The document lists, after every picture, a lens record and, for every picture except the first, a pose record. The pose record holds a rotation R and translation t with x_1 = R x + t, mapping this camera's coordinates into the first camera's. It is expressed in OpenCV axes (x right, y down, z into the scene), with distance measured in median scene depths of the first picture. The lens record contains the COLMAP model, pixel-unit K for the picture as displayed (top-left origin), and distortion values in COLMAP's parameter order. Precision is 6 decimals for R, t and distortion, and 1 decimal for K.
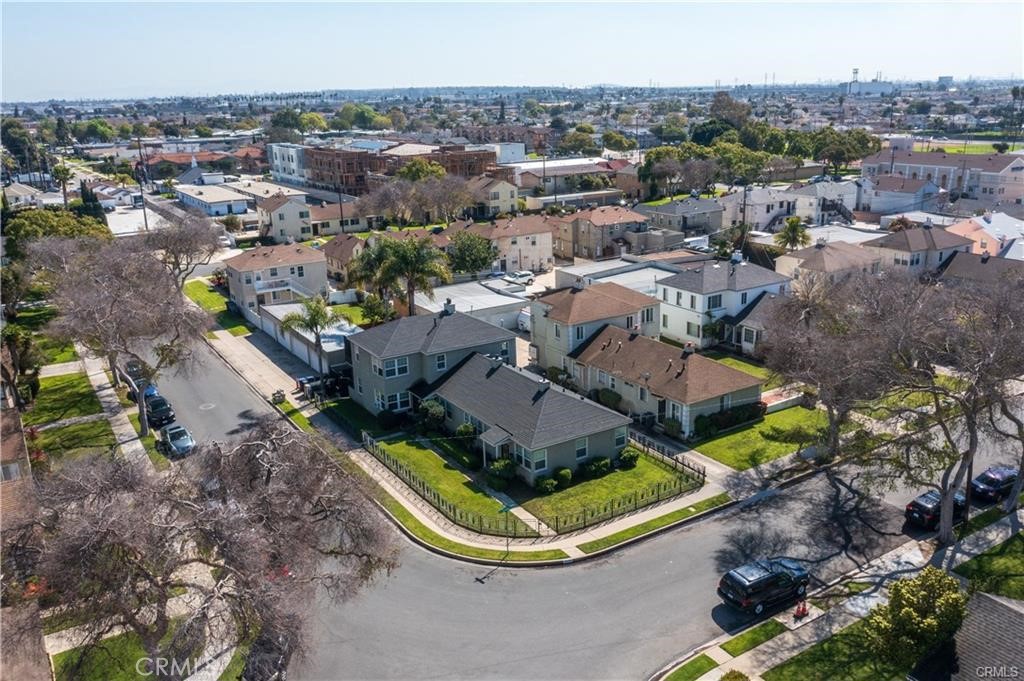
lens RADIAL K [[836.2, 0, 512.0], [0, 836.2, 340.5], [0, 0, 1]] dist [-0.006503, -0.001834]
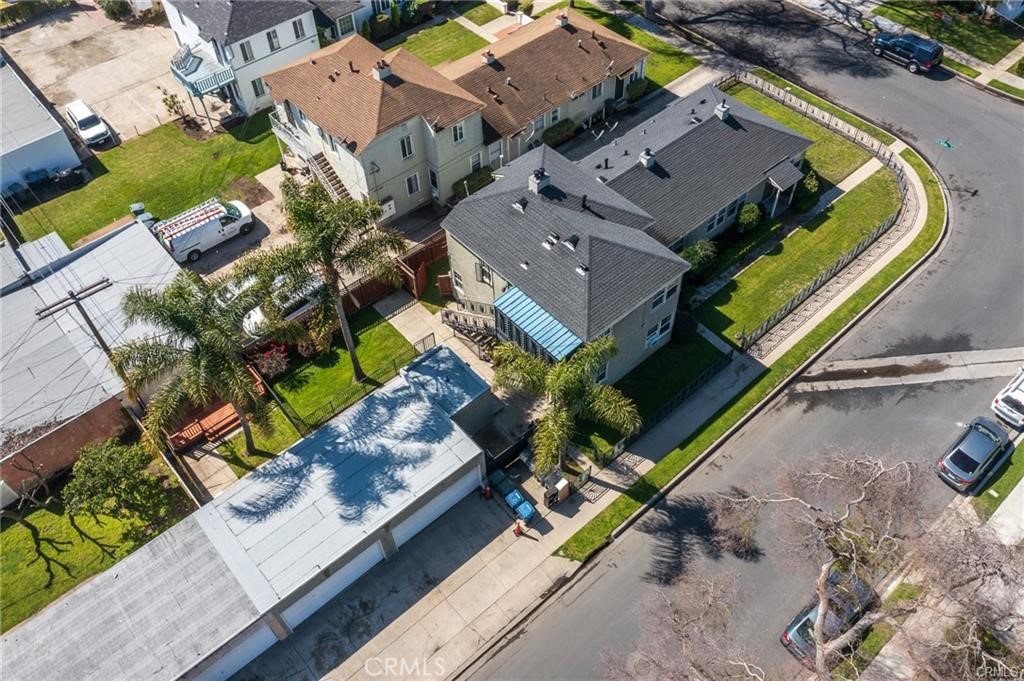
lens RADIAL K [[816.0, 0, 512.0], [0, 816.0, 340.5], [0, 0, 1]] dist [0.000423, -0.006580]
pose [[-0.163126, -0.743180, 0.648901, -0.653250], [0.306104, 0.587130, 0.749386, -0.509089], [-0.937918, 0.320875, 0.131714, 1.205500]]
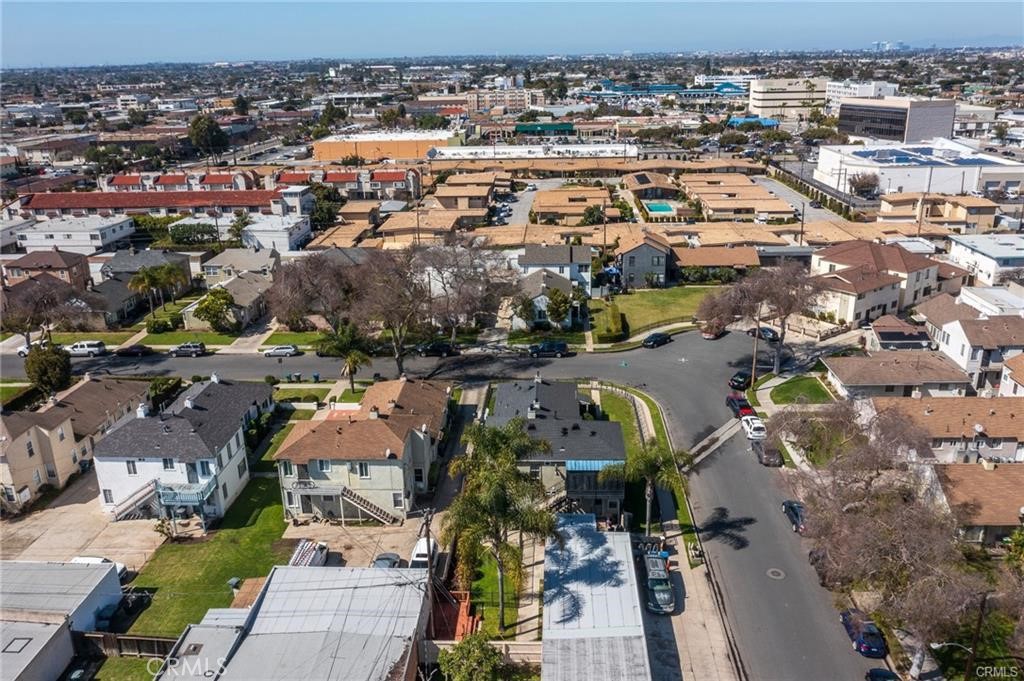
lens RADIAL K [[841.5, 0, 512.0], [0, 841.5, 340.5], [0, 0, 1]] dist [-0.000688, -0.001221]
pose [[-0.825409, -0.141322, 0.546561, -0.734083], [0.199664, 0.832506, 0.516786, -0.788211], [-0.528048, 0.535688, -0.658941, 2.011090]]
